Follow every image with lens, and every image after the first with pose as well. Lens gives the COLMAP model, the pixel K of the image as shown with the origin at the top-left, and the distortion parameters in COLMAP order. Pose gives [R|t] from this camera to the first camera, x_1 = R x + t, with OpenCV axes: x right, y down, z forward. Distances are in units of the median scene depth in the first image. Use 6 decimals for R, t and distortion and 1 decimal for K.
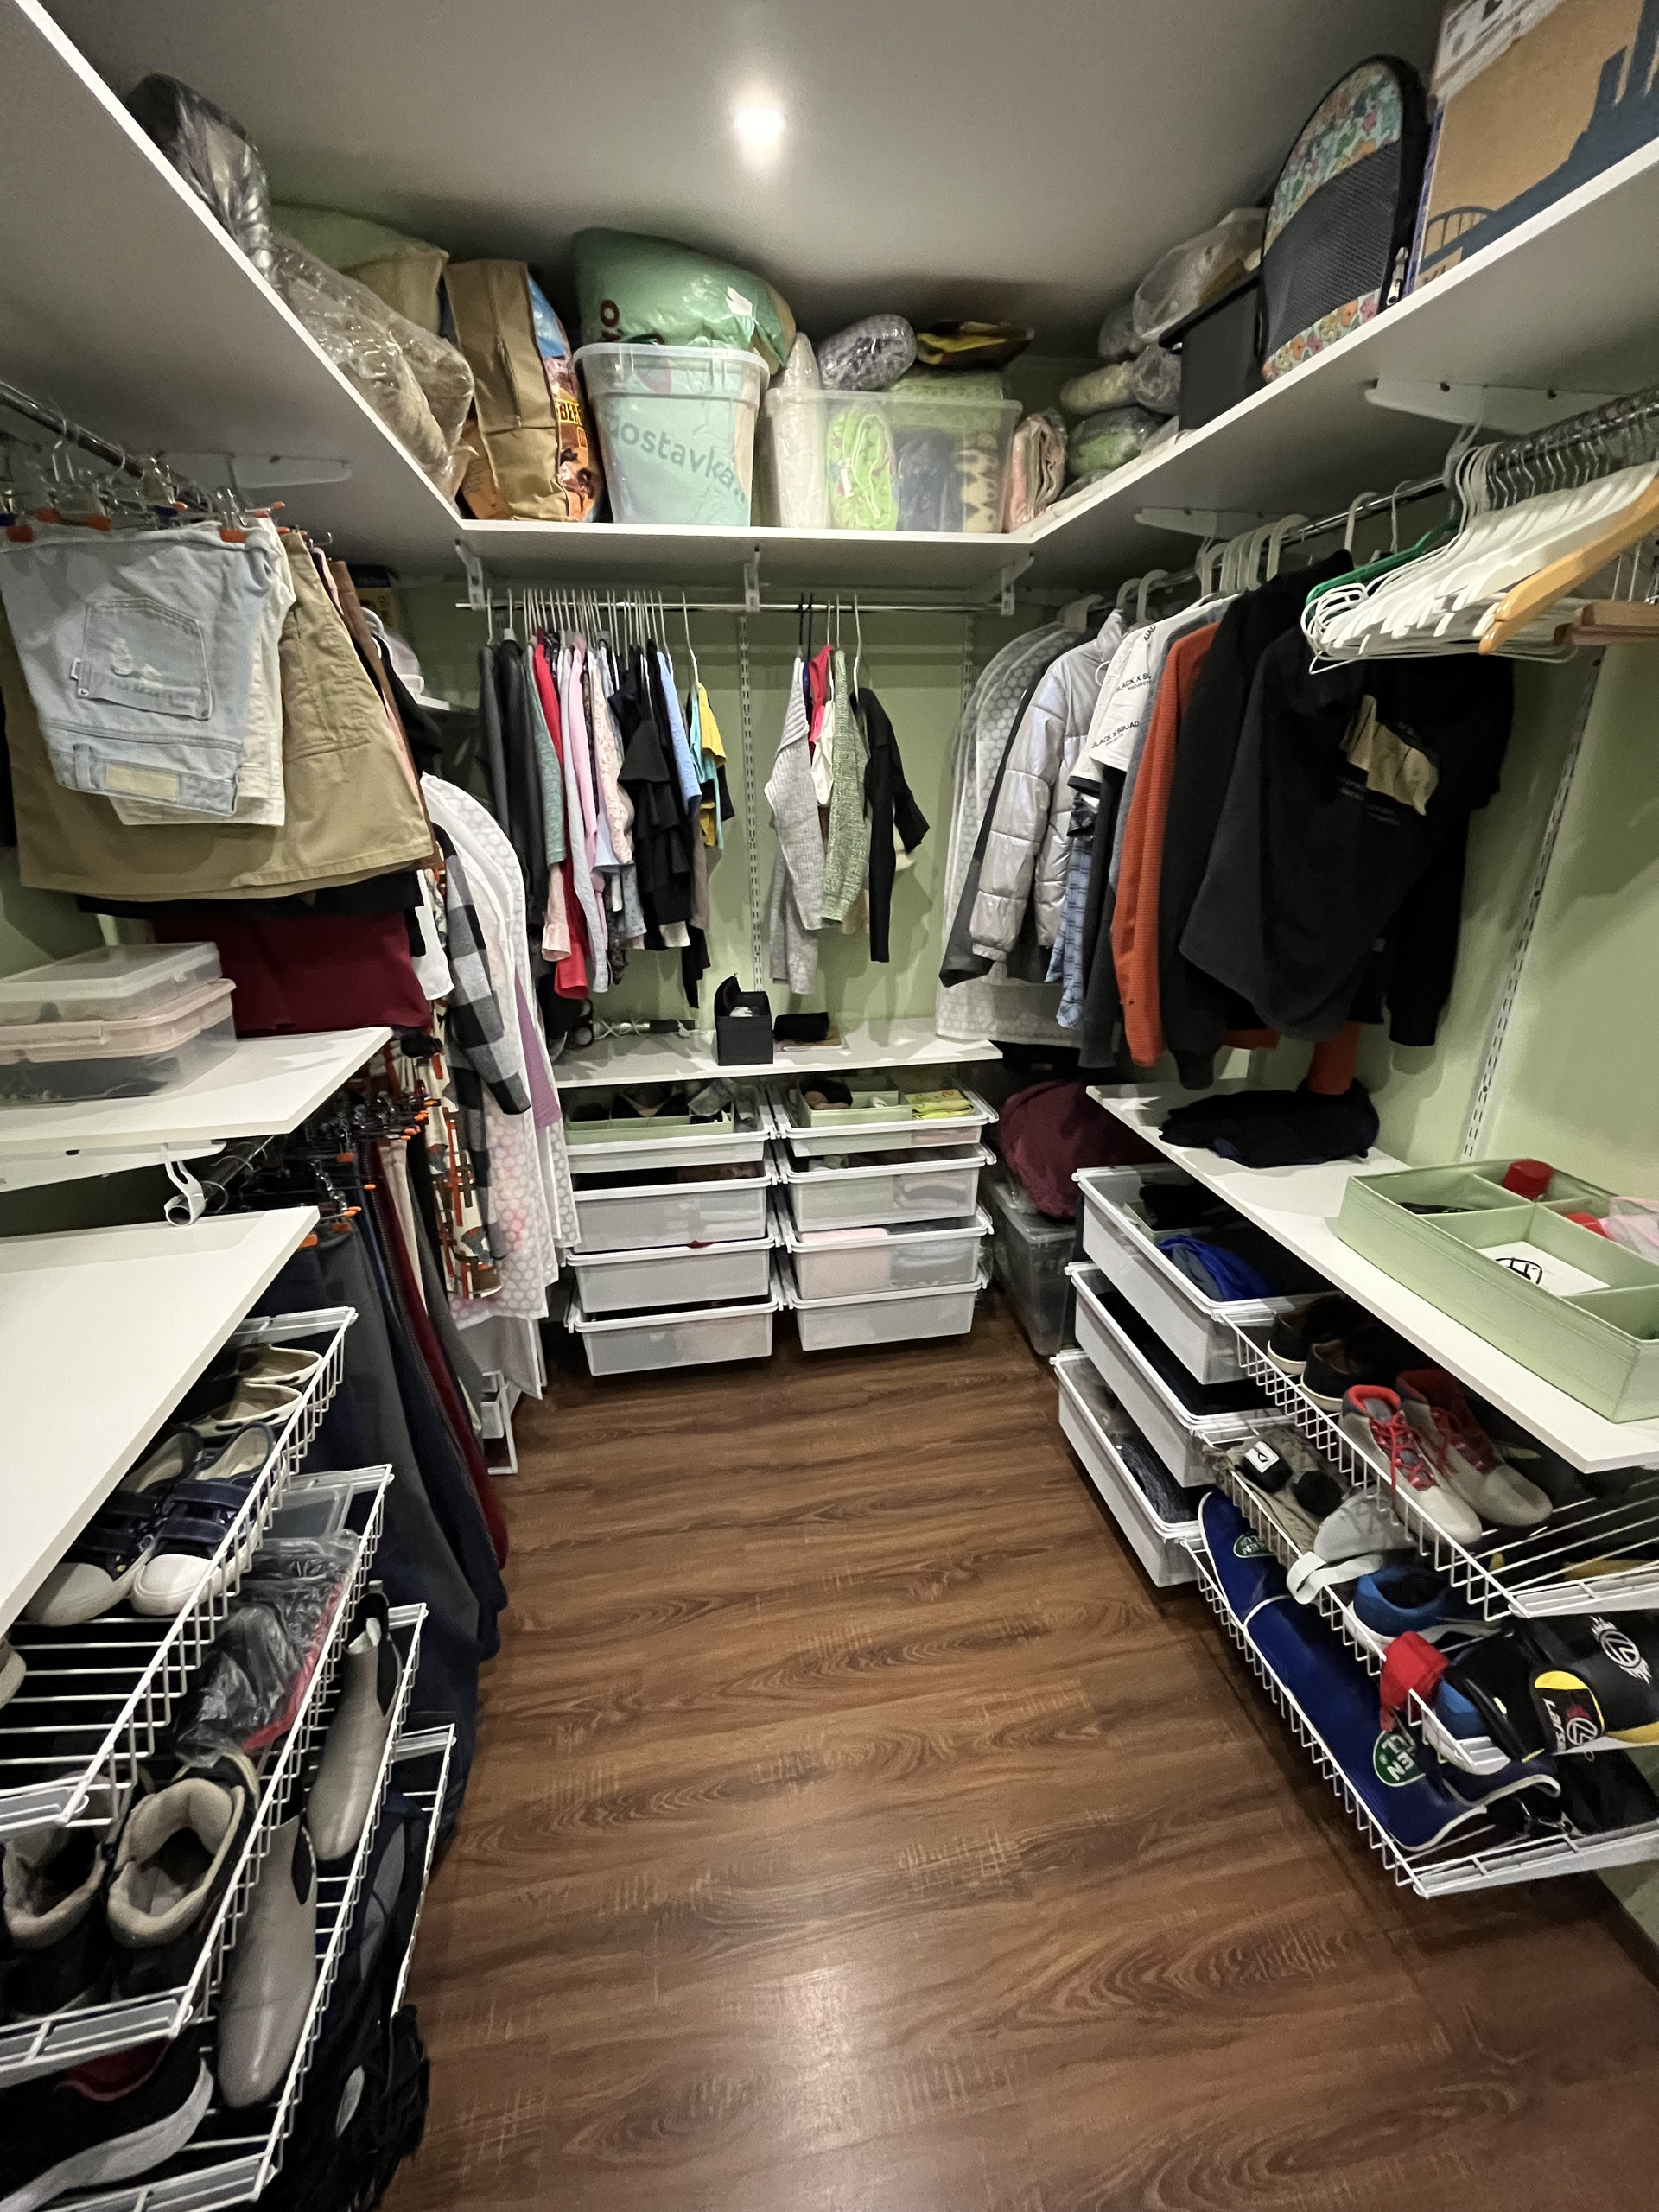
lens RADIAL K [[893.9, 0, 833.3], [0, 893.9, 1102.8], [0, 0, 1]] dist [-0.000099, -0.000112]
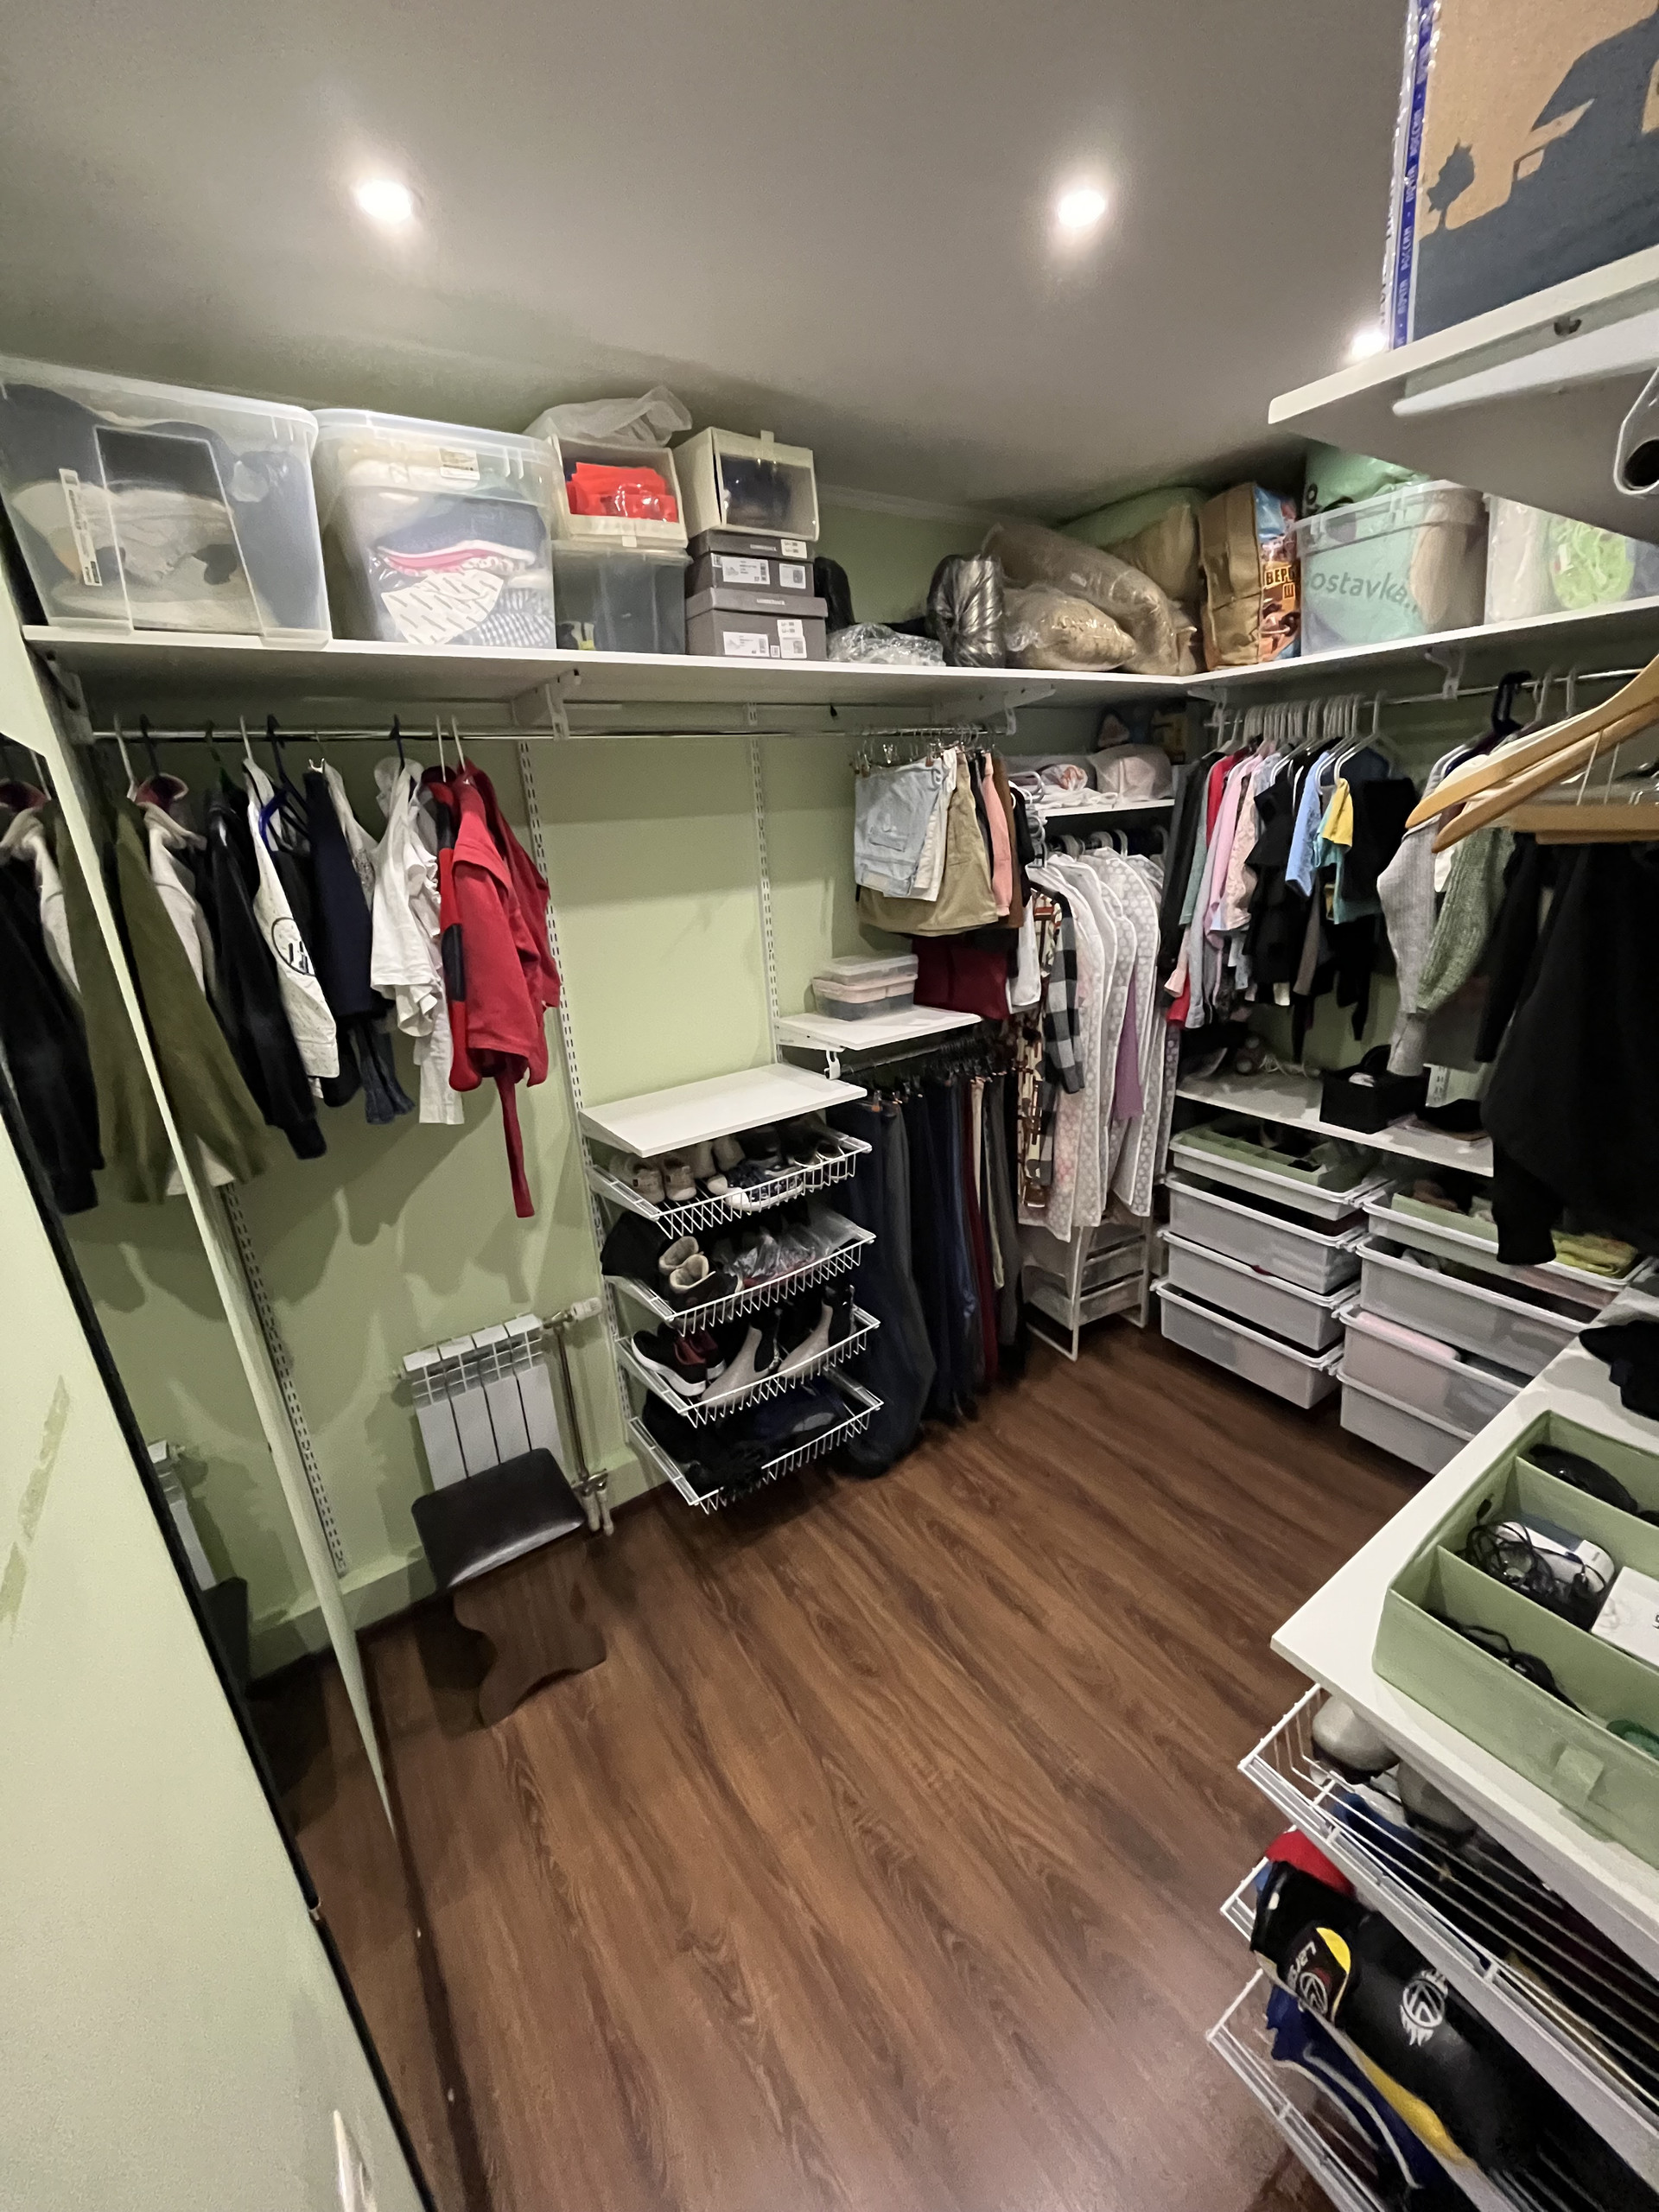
lens RADIAL K [[893.9, 0, 834.0], [0, 893.9, 1105.4], [0, 0, 1]] dist [-0.000099, -0.000112]
pose [[0.412715, 0.280479, -0.866601, 0.683531], [-0.272016, 0.945947, 0.176613, -0.111195], [0.869295, 0.162838, 0.466701, -0.006874]]
